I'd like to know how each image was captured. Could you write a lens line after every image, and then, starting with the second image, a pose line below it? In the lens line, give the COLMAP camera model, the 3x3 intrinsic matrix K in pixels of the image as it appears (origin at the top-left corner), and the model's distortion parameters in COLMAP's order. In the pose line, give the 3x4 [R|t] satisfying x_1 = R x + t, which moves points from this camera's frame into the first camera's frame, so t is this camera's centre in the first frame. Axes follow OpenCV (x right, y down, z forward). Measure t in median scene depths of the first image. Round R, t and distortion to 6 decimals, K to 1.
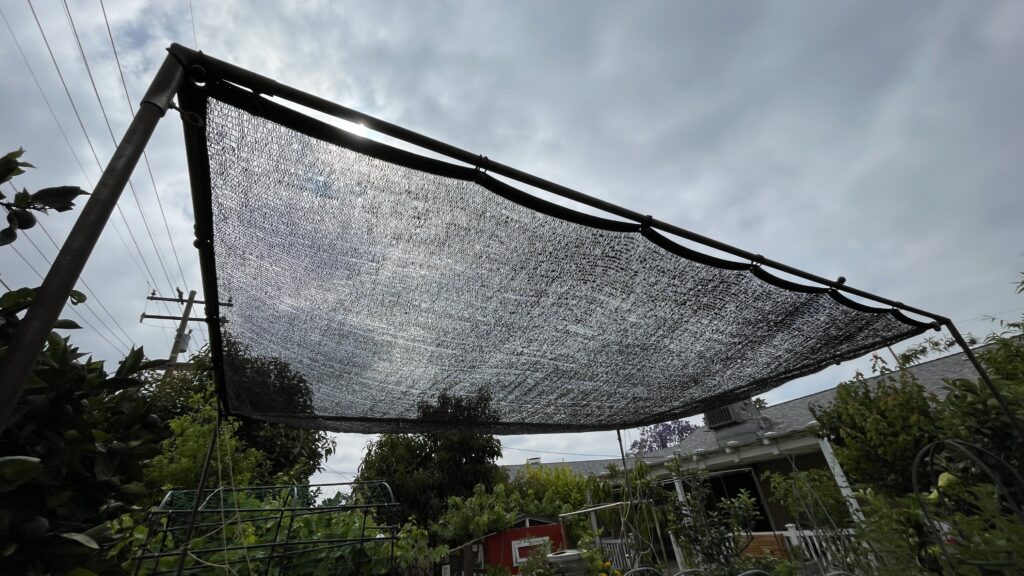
lens RADIAL K [[404.9, 0, 512.0], [0, 404.9, 288.0], [0, 0, 1]] dist [-0.000730, -0.000067]
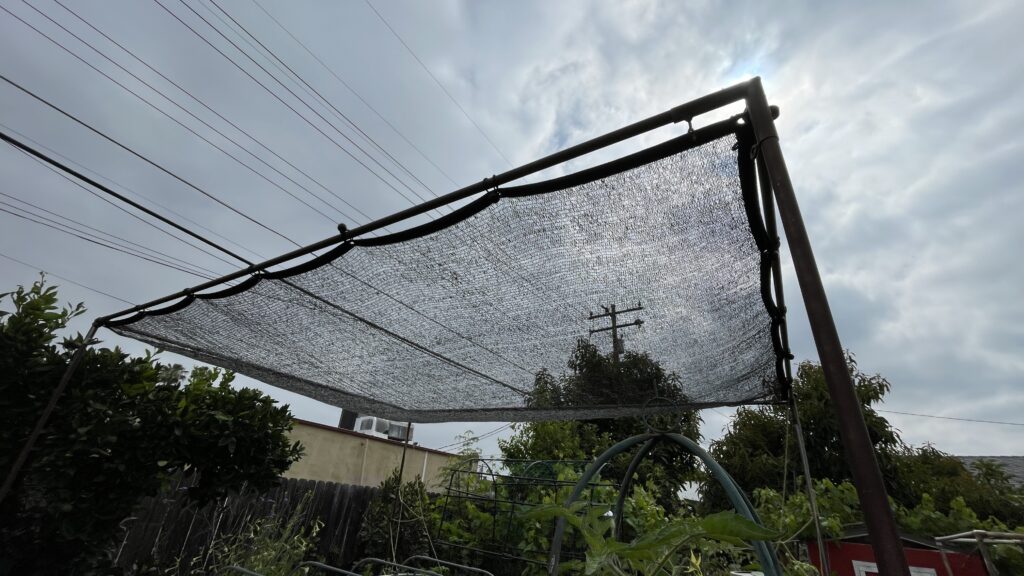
lens RADIAL K [[404.9, 0, 512.0], [0, 404.9, 288.0], [0, 0, 1]] dist [-0.000730, -0.000067]
pose [[0.500001, -0.276912, -0.820560, 0.112374], [0.312729, 0.941300, -0.127100, 0.020683], [0.807589, -0.193063, 0.557250, 0.056884]]
